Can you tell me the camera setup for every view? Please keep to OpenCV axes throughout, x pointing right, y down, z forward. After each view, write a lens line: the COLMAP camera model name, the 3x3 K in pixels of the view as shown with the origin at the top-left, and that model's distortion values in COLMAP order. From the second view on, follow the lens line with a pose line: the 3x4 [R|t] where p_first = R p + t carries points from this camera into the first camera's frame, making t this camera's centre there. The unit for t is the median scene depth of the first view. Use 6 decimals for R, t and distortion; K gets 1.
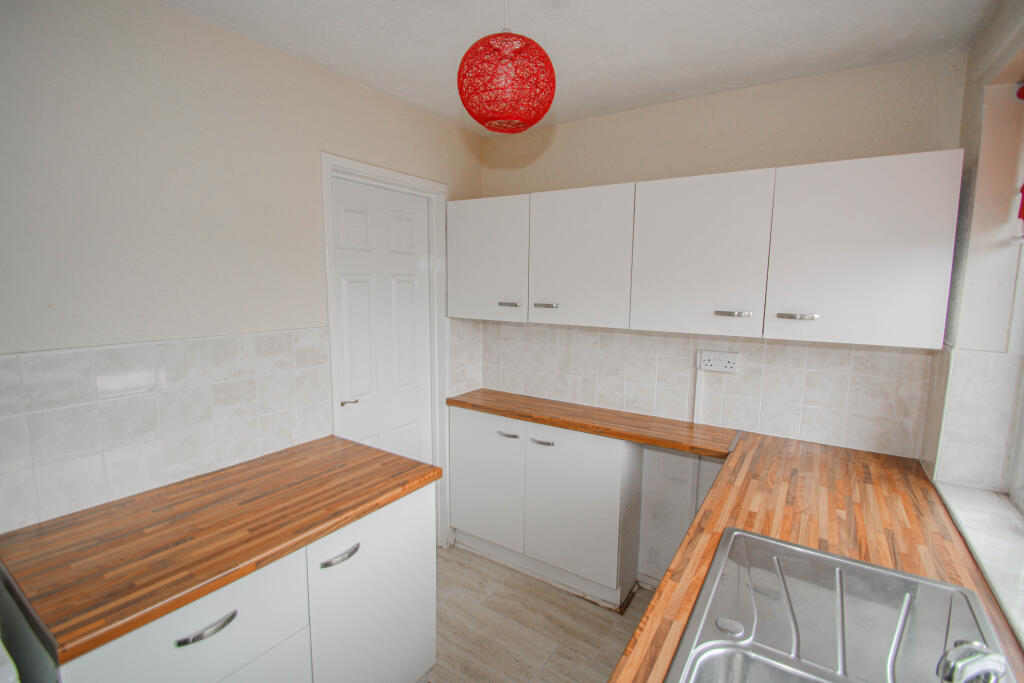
lens RADIAL K [[464.3, 0, 512.0], [0, 464.3, 341.5], [0, 0, 1]] dist [-0.019967, -0.000122]
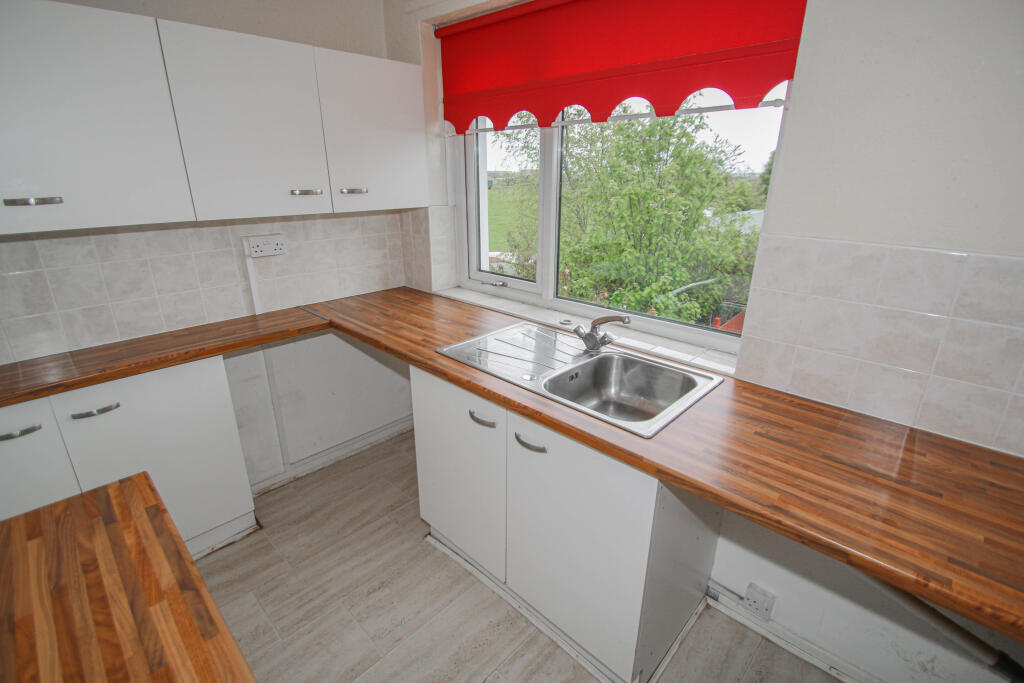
lens RADIAL K [[478.5, 0, 506.9], [0, 478.5, 339.6], [0, 0, 1]] dist [-0.000856, -0.000311]
pose [[0.181597, -0.342613, 0.921759, -0.484157], [0.118226, 0.938151, 0.325414, -0.041279], [-0.976240, 0.049882, 0.210871, 0.295325]]
